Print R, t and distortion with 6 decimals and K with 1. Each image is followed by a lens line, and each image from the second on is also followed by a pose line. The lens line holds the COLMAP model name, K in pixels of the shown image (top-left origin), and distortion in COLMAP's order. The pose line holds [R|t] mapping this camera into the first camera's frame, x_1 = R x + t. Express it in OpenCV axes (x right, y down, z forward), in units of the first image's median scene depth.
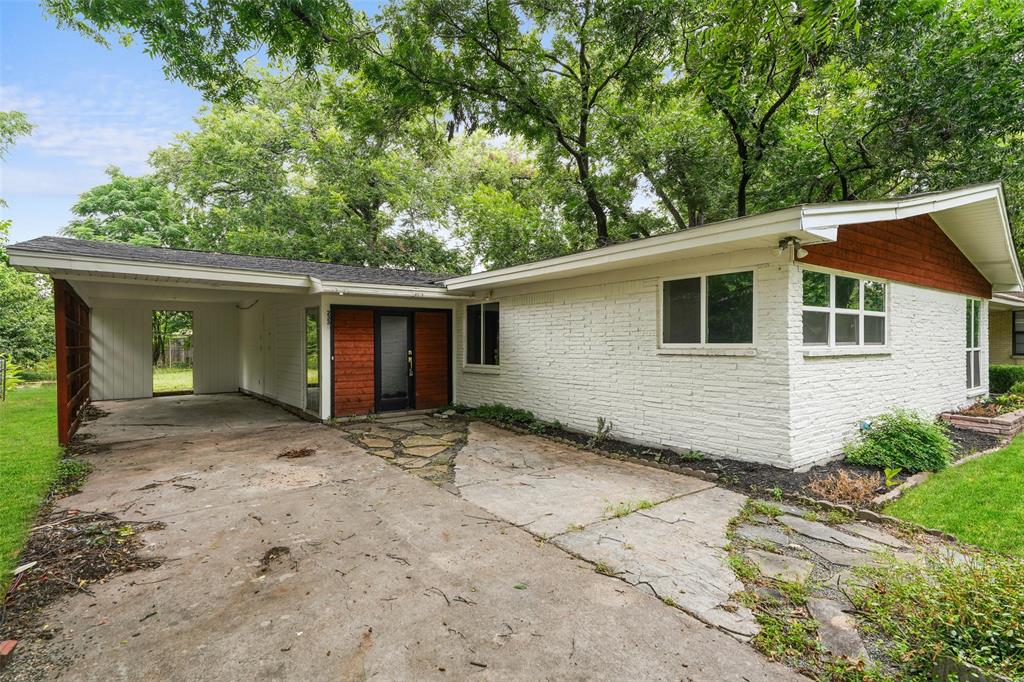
lens RADIAL K [[499.4, 0, 503.7], [0, 499.4, 342.2], [0, 0, 1]] dist [0.026375, 0.000118]
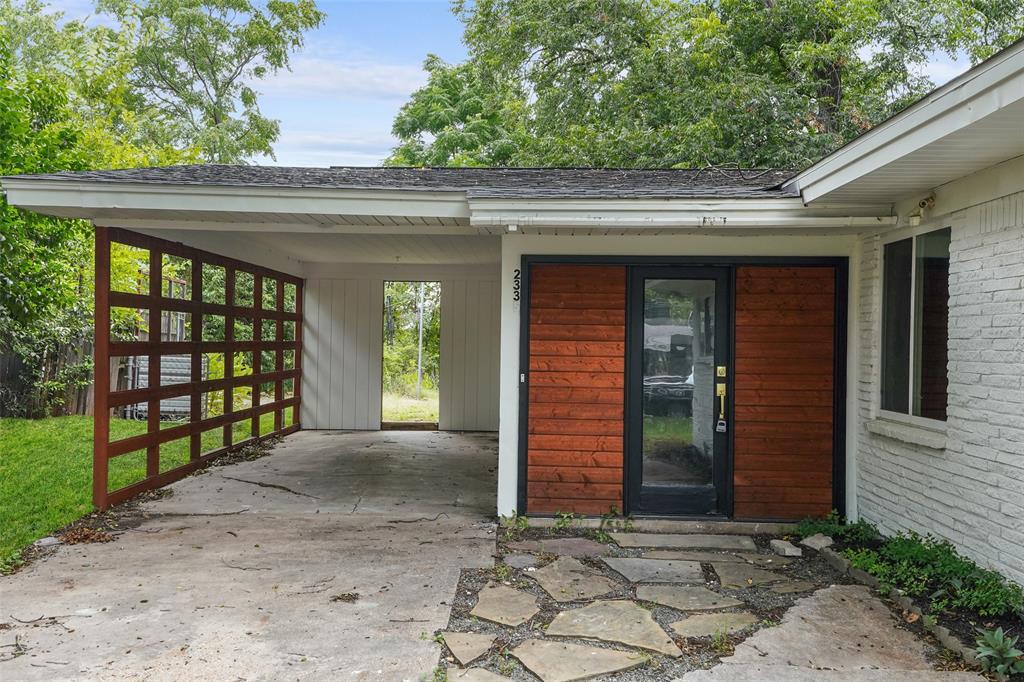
lens RADIAL K [[967.5, 0, 505.8], [0, 967.5, 340.3], [0, 0, 1]] dist [0.089039, 0.000000]
pose [[0.782802, 0.017306, -0.622030, 0.160506], [-0.017831, 0.999827, 0.005377, -0.005008], [0.622015, 0.006882, 0.782975, 0.313836]]
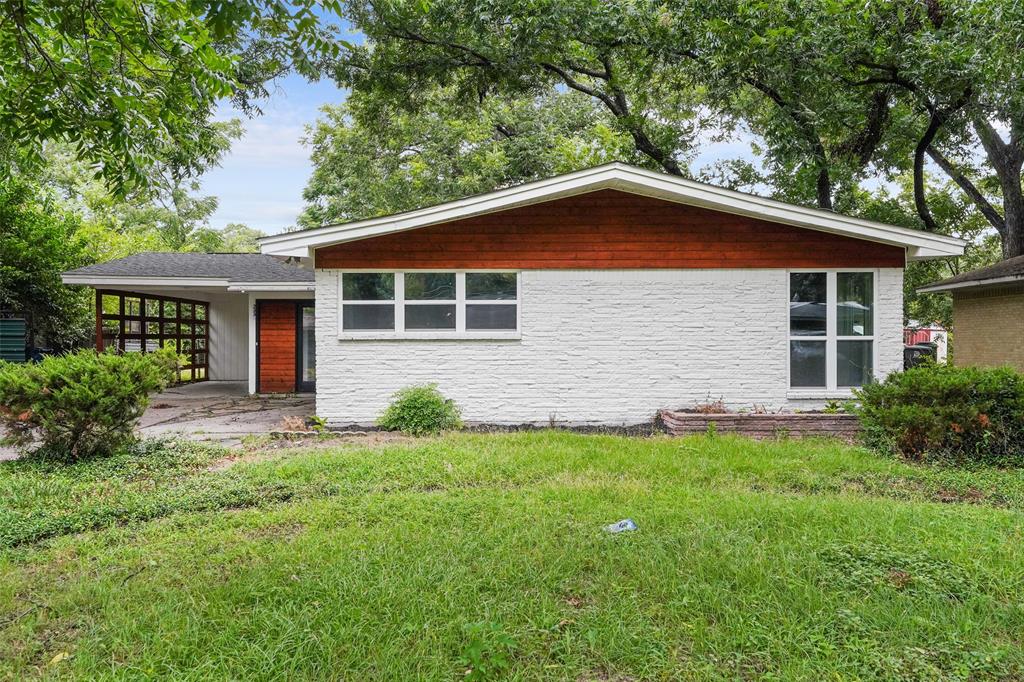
lens RADIAL K [[864.1, 0, 516.2], [0, 864.1, 337.9], [0, 0, 1]] dist [0.082672, 0.007044]
pose [[0.809733, 0.004478, -0.586782, 1.315085], [-0.003193, 0.999990, 0.003224, 0.008675], [0.586790, -0.000736, 0.809739, -0.311096]]
